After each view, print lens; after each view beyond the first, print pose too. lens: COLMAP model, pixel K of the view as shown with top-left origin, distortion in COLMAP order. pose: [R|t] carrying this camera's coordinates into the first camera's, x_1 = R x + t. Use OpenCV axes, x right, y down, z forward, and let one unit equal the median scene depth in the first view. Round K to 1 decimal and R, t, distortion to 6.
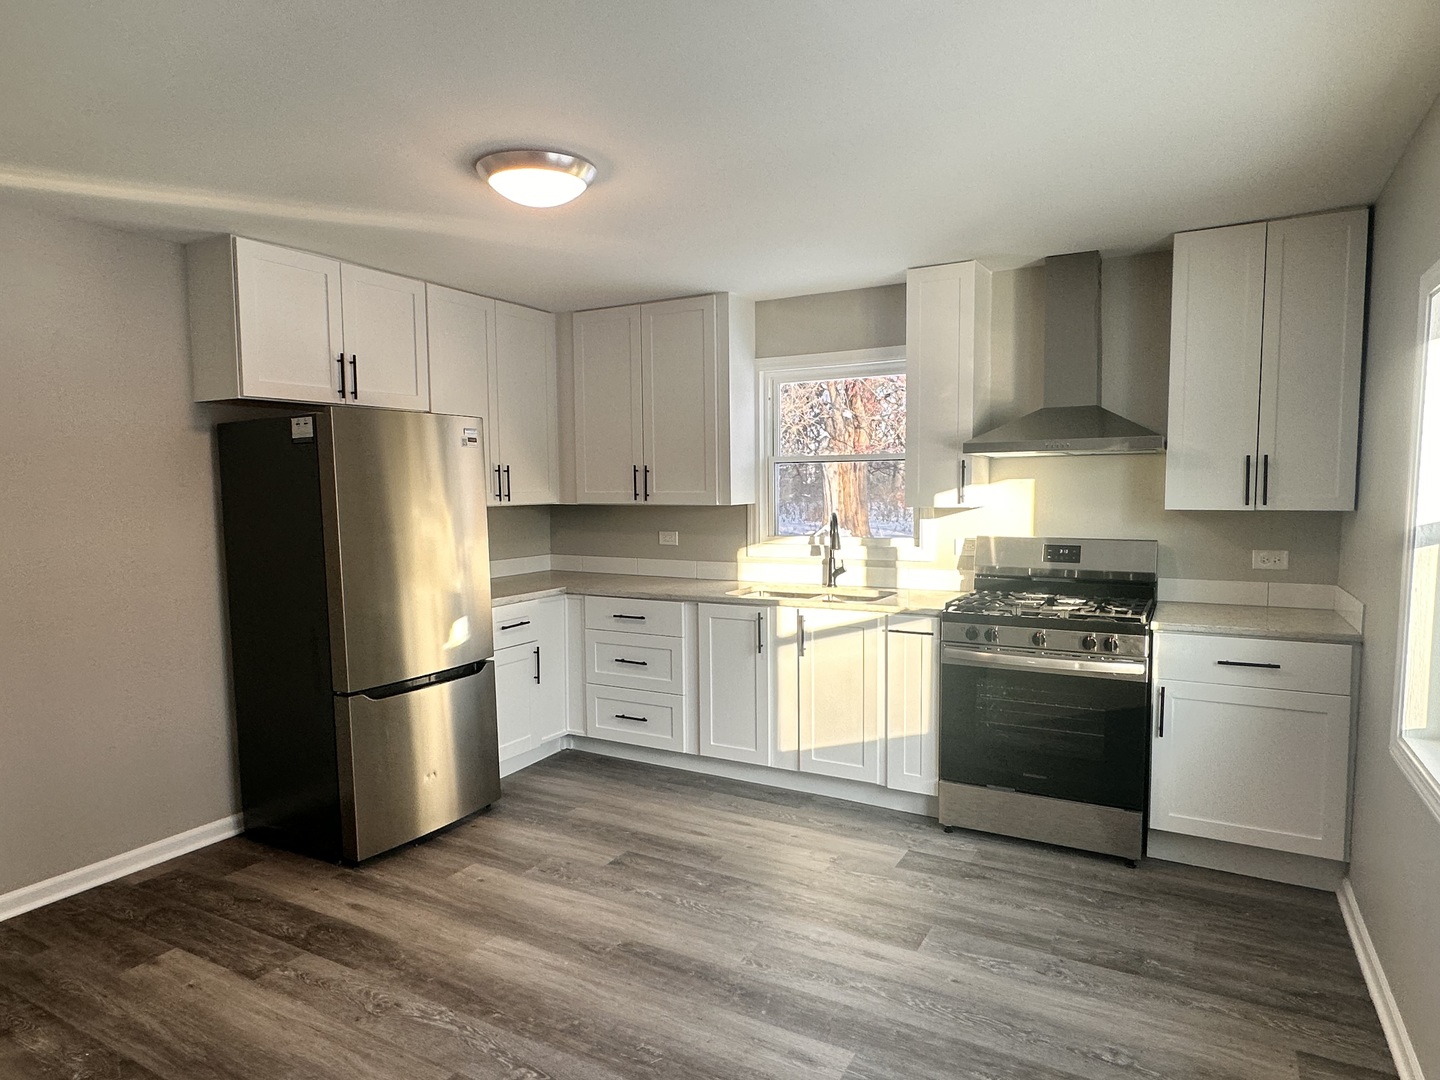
lens RADIAL K [[874.3, 0, 718.0], [0, 874.3, 541.1], [0, 0, 1]] dist [-0.001728, 0.000376]
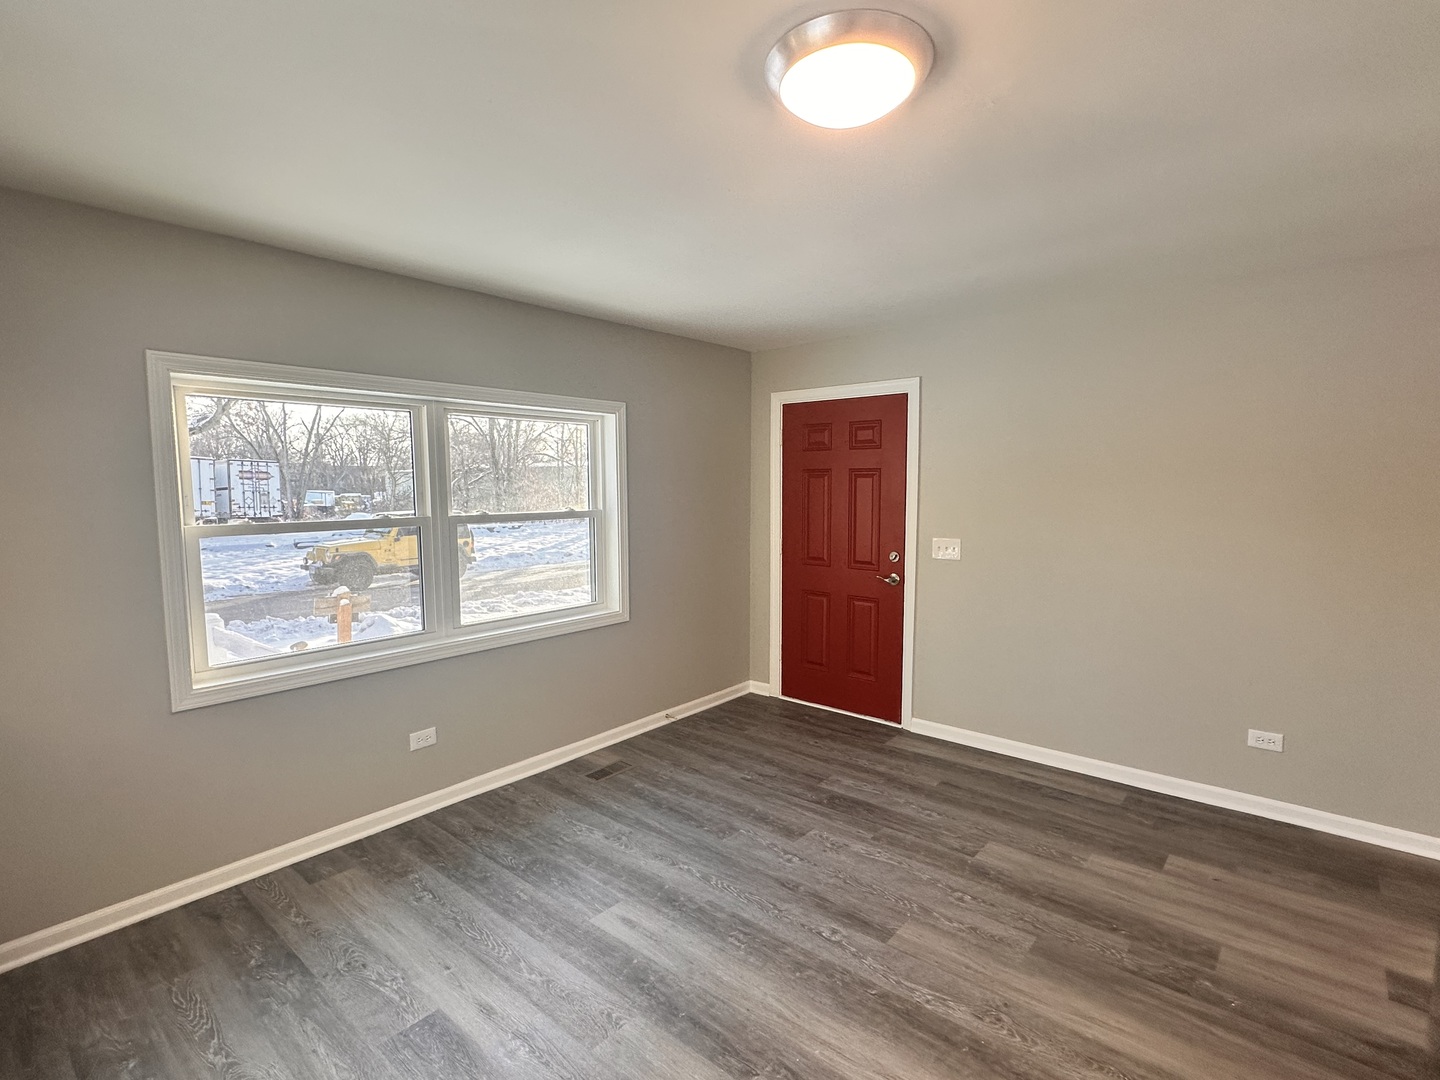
lens RADIAL K [[709.3, 0, 716.2], [0, 709.3, 541.1], [0, 0, 1]] dist [0.000513, 0.000373]
pose [[-0.979282, -0.000344, 0.202501, -0.170042], [0.028896, 0.989528, 0.141421, -0.096347], [-0.200429, 0.144342, -0.969017, 1.273526]]
